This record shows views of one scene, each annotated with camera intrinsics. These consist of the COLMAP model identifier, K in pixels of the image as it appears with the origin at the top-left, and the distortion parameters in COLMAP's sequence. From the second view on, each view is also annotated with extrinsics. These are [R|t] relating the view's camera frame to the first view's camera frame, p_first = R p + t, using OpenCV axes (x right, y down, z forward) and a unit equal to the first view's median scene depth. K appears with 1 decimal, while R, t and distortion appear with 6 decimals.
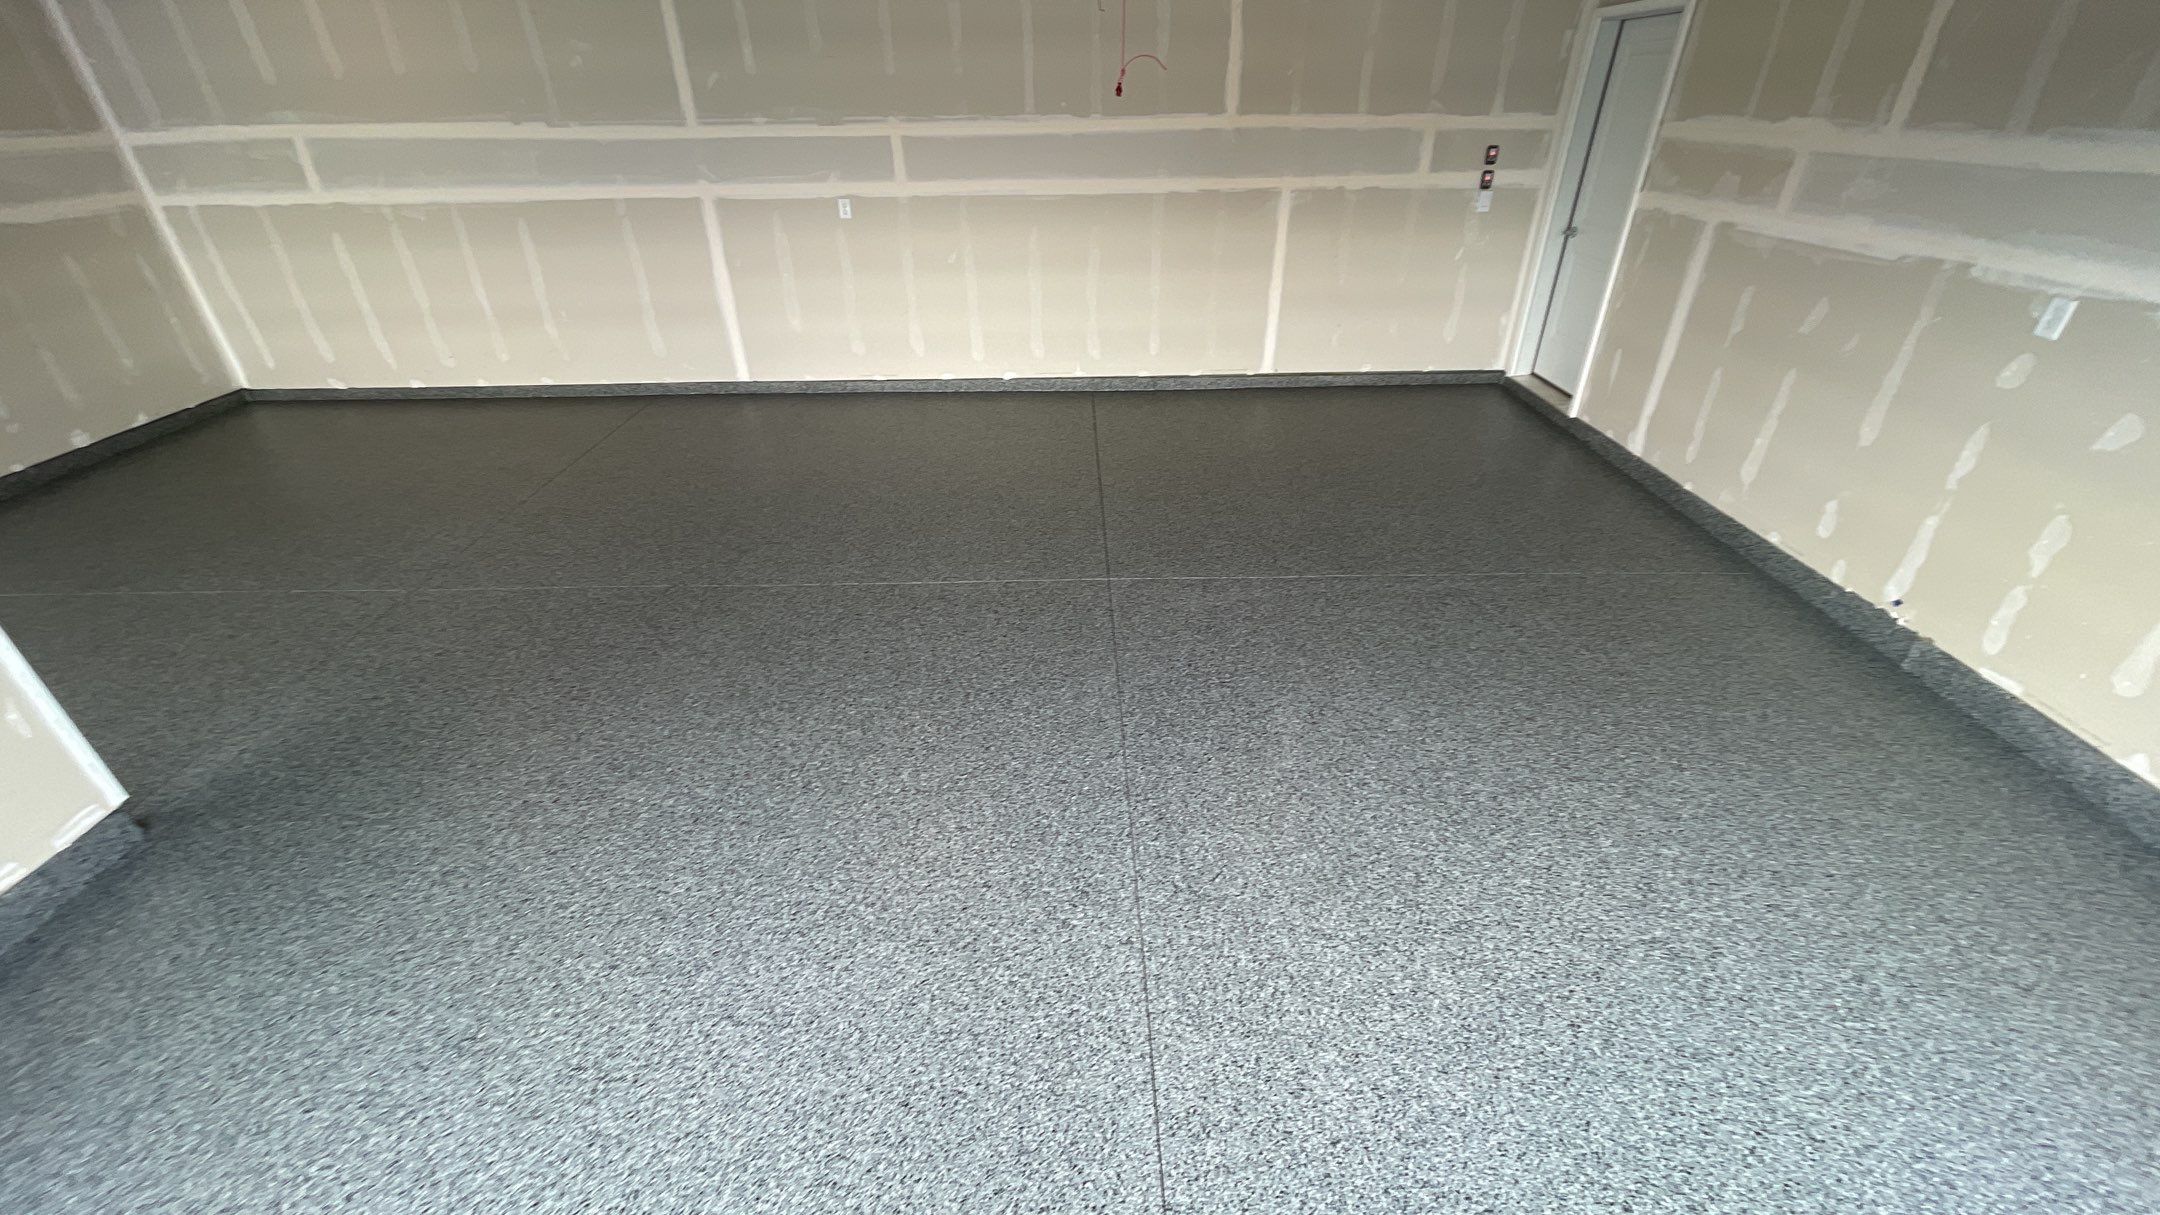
lens RADIAL K [[865.0, 0, 1075.3], [0, 865.0, 613.6], [0, 0, 1]] dist [-0.004987, 0.000352]
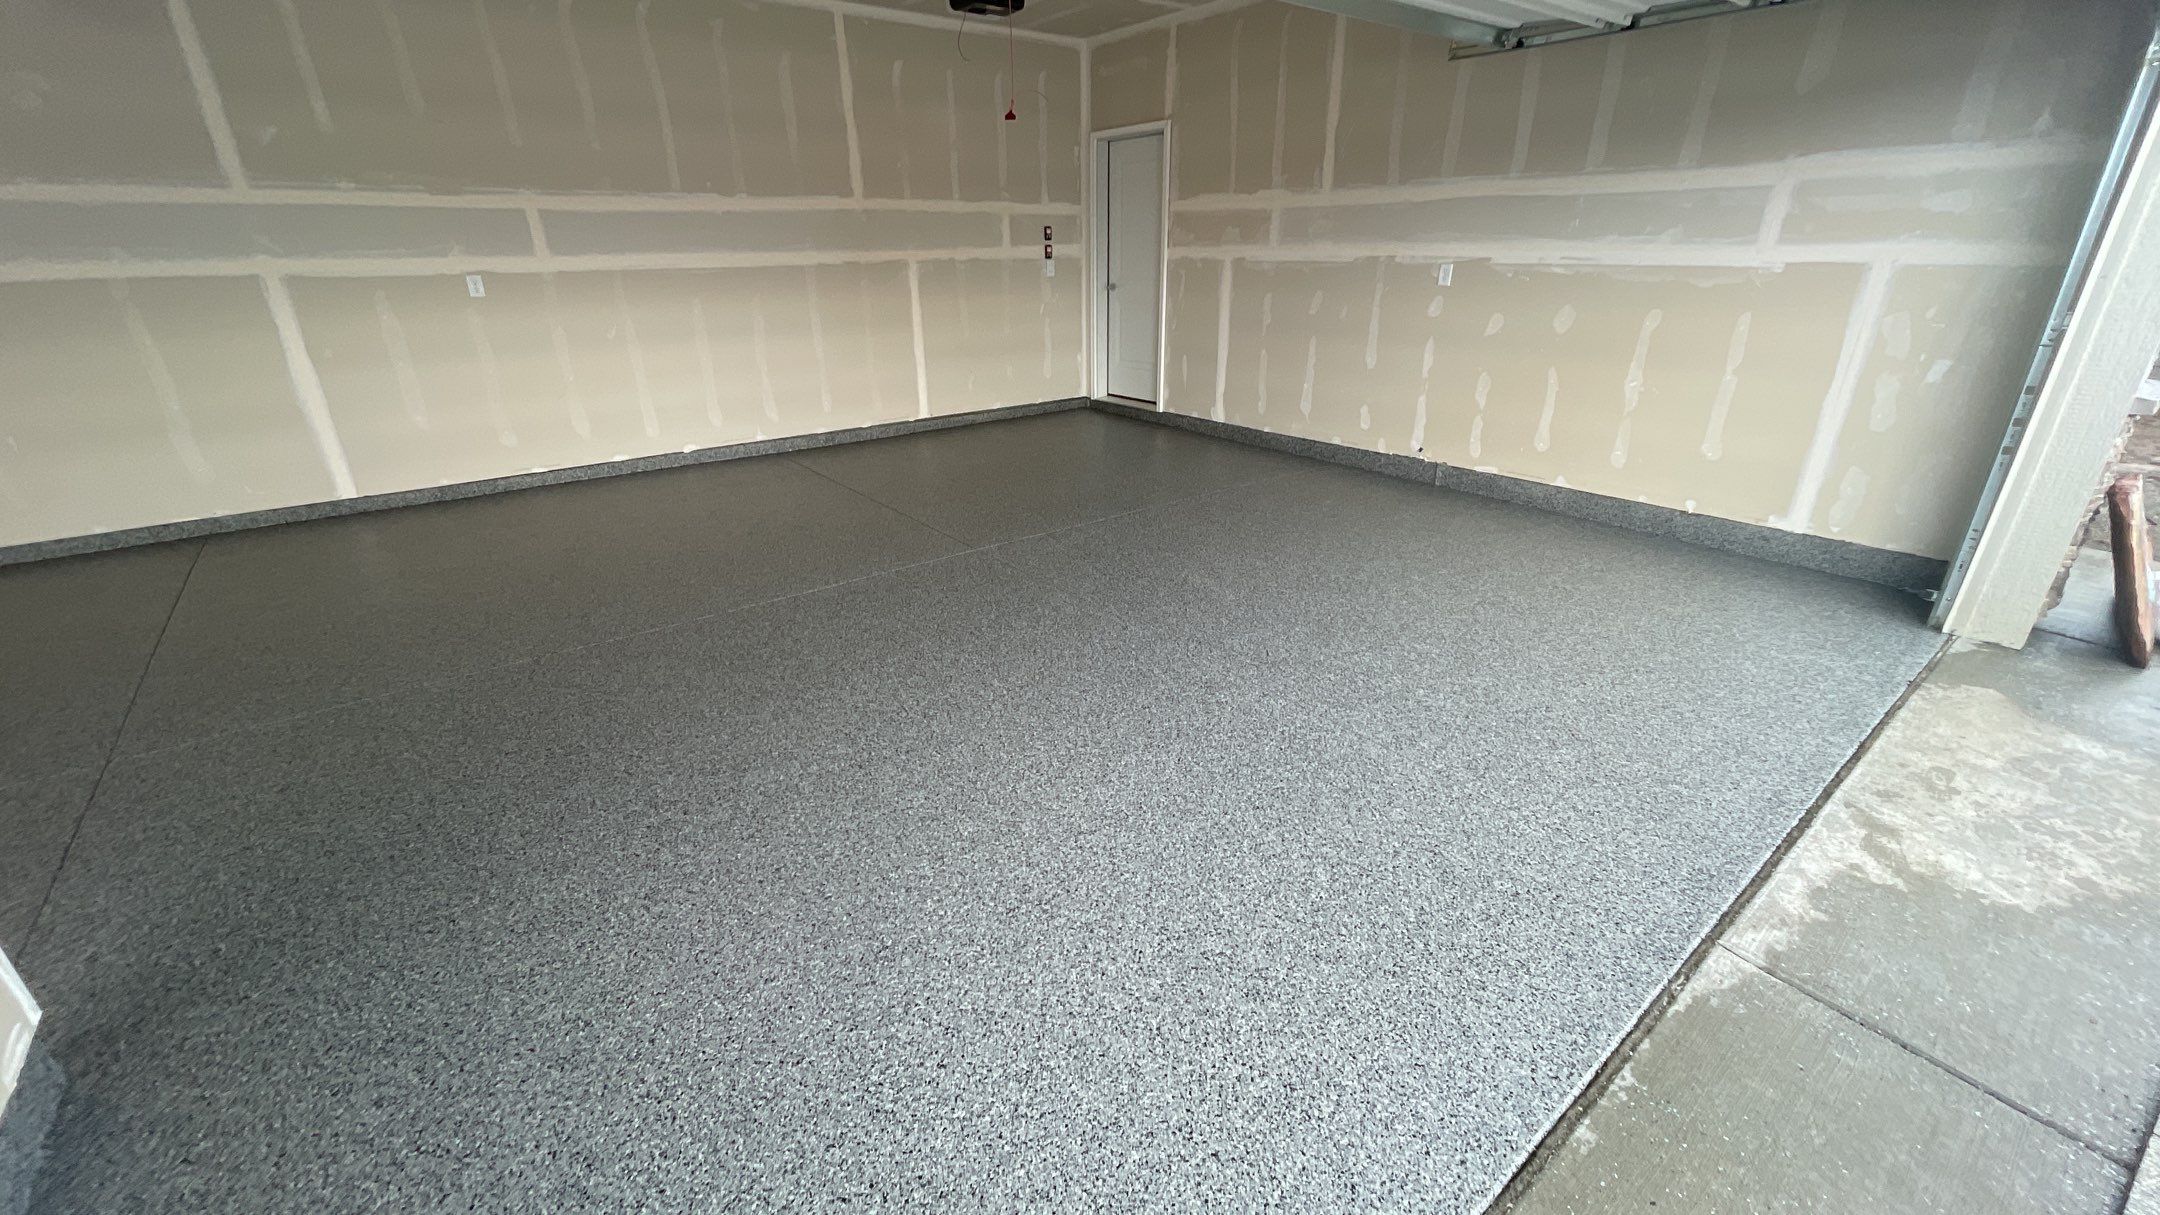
lens RADIAL K [[870.5, 0, 1075.5], [0, 870.5, 613.5], [0, 0, 1]] dist [-0.003760, 0.000242]
pose [[0.793612, -0.235790, 0.560877, -0.373797], [0.316384, 0.947344, -0.049408, 0.098576], [-0.519693, 0.216663, 0.826424, 0.008050]]
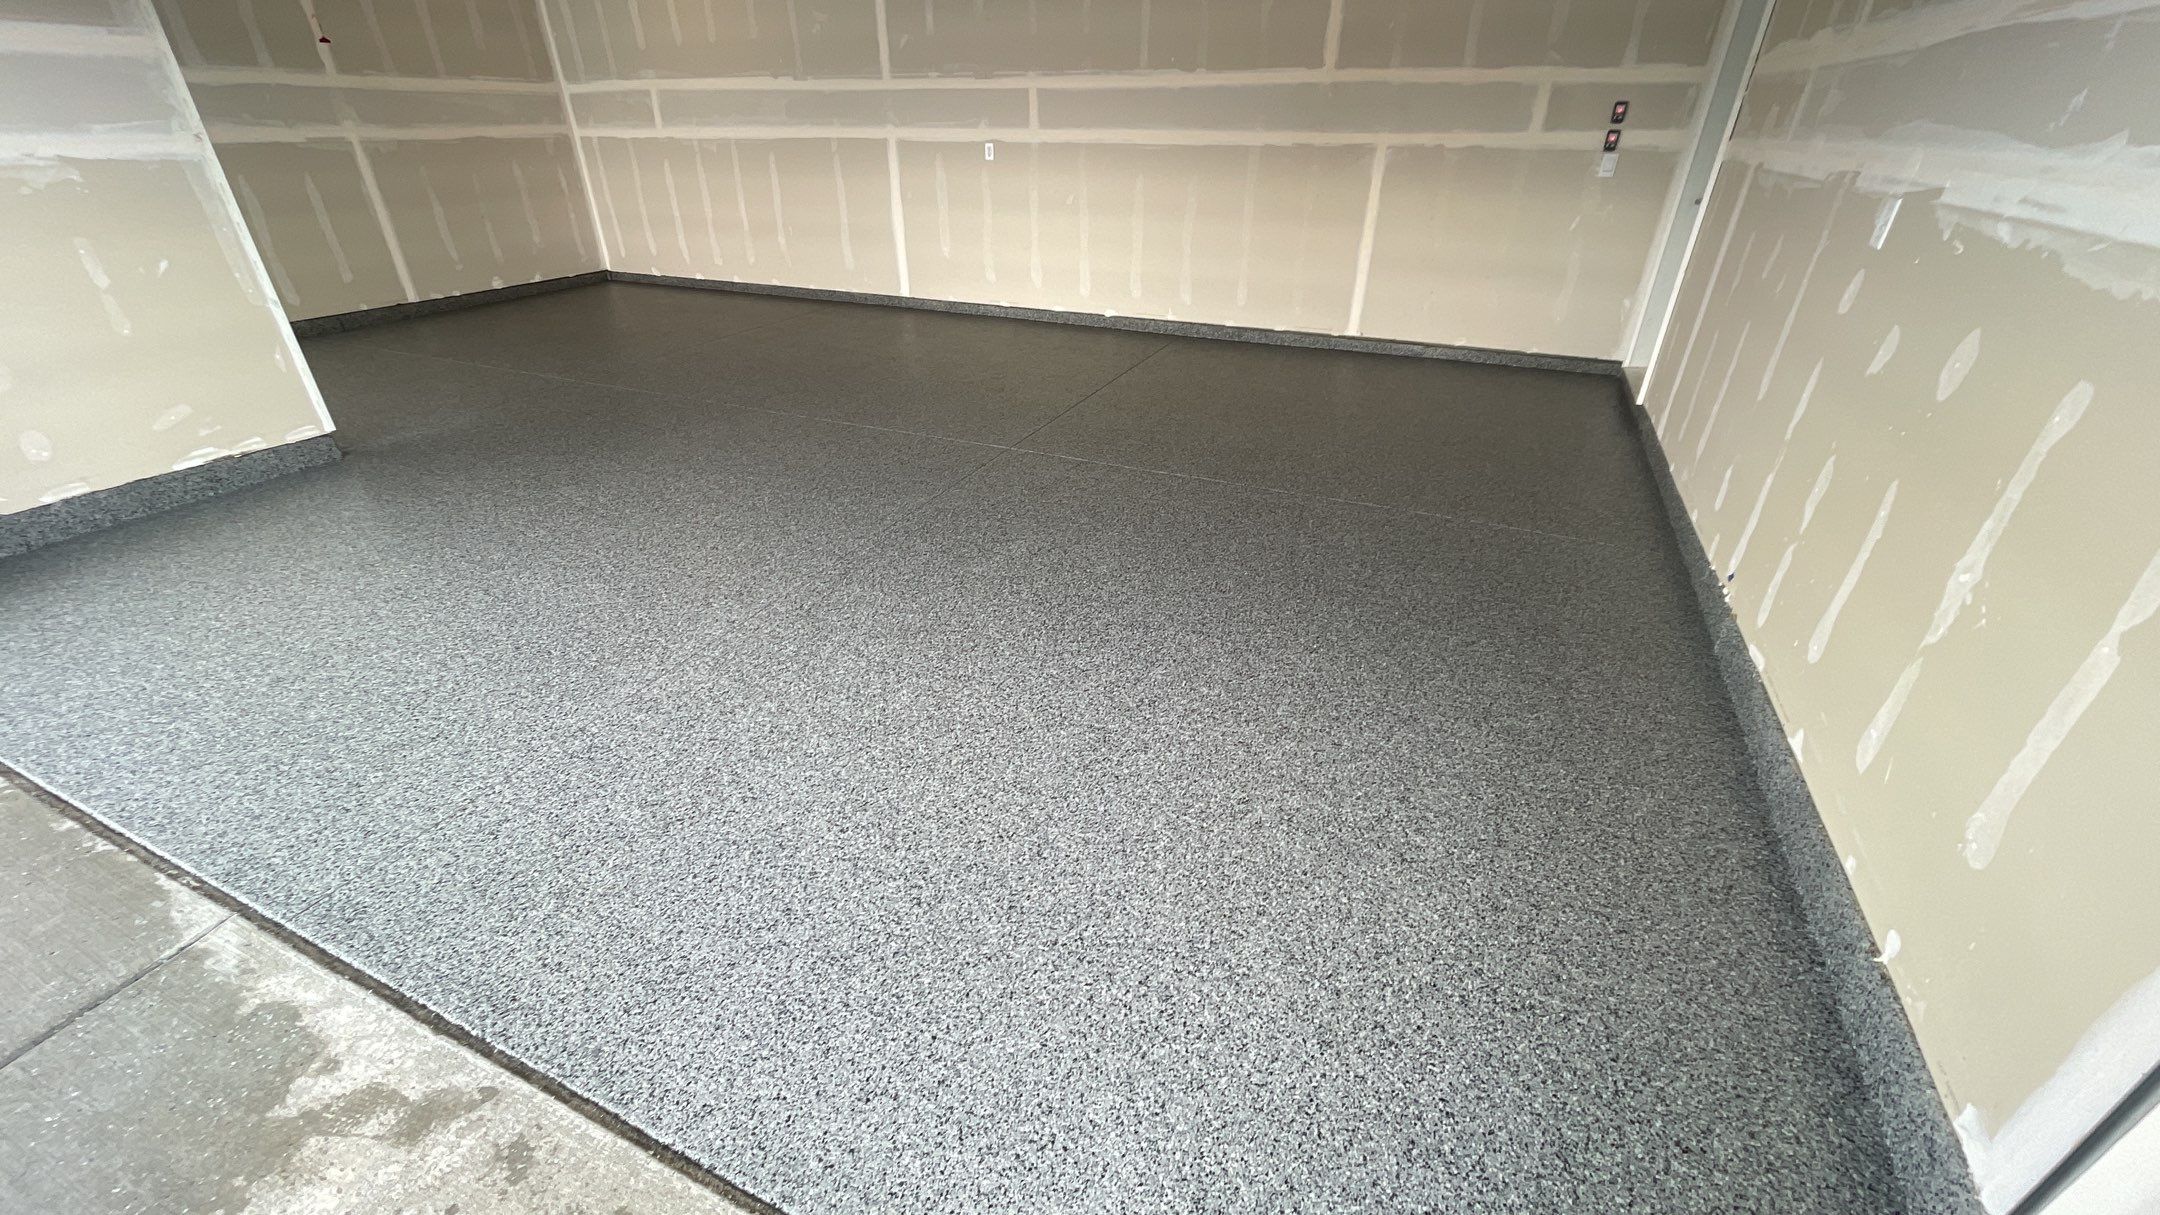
lens RADIAL K [[865.0, 0, 1075.3], [0, 865.0, 613.6], [0, 0, 1]] dist [-0.004987, 0.000352]
pose [[0.906422, 0.220719, -0.360114, 0.417215], [-0.228451, 0.973317, 0.021539, 0.092961], [0.355259, 0.062745, 0.932660, -0.012891]]
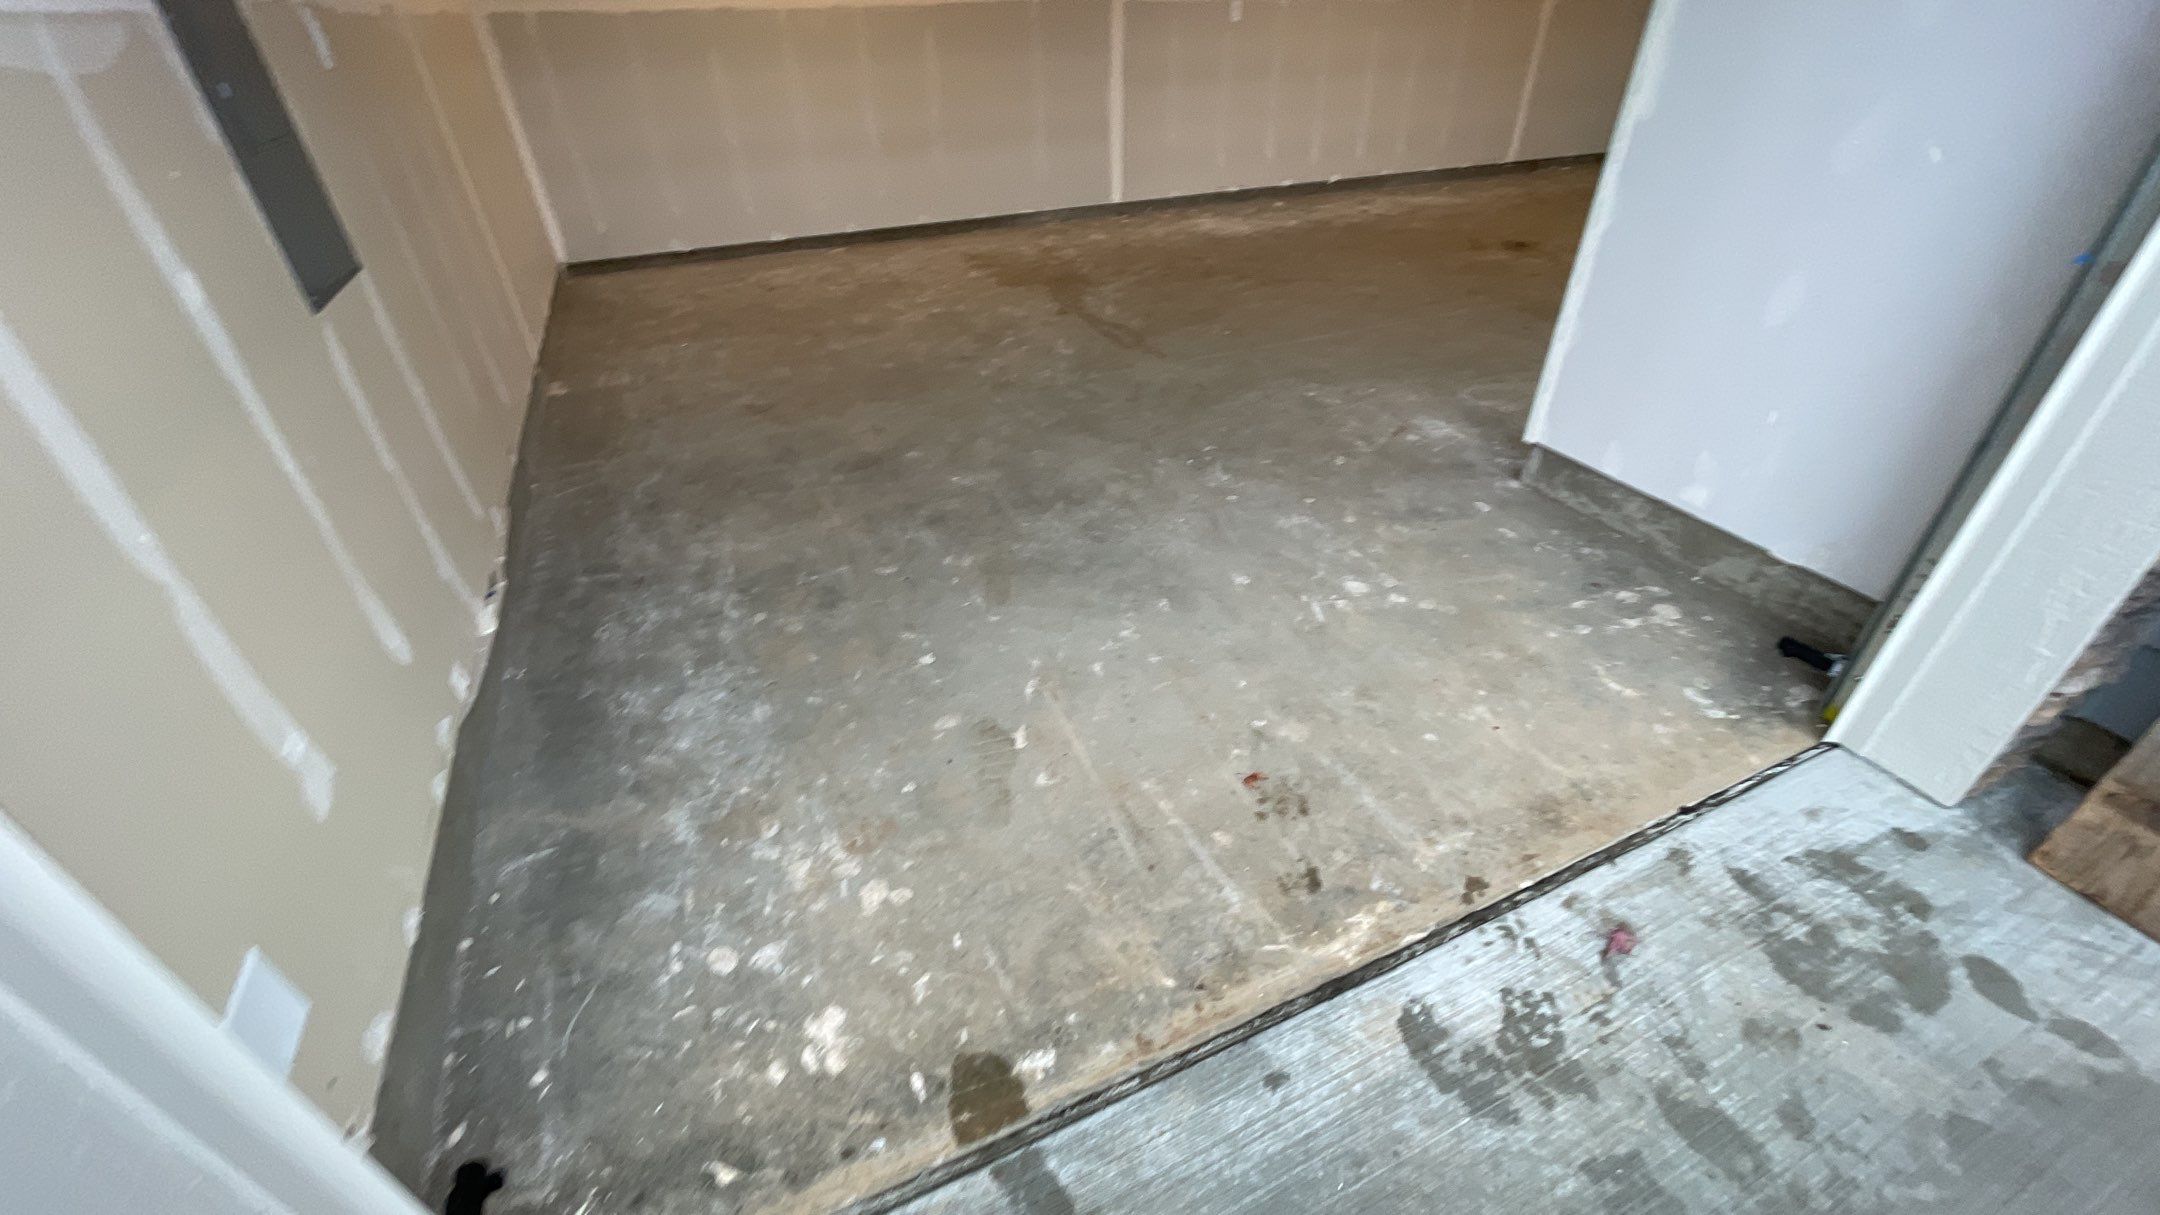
lens RADIAL K [[870.5, 0, 1075.5], [0, 870.5, 613.5], [0, 0, 1]] dist [-0.003760, 0.000242]
pose [[0.915299, -0.236666, 0.325910, -0.992910], [0.216706, 0.971425, 0.096813, 0.094142], [-0.339509, -0.017986, 0.940431, 0.078065]]
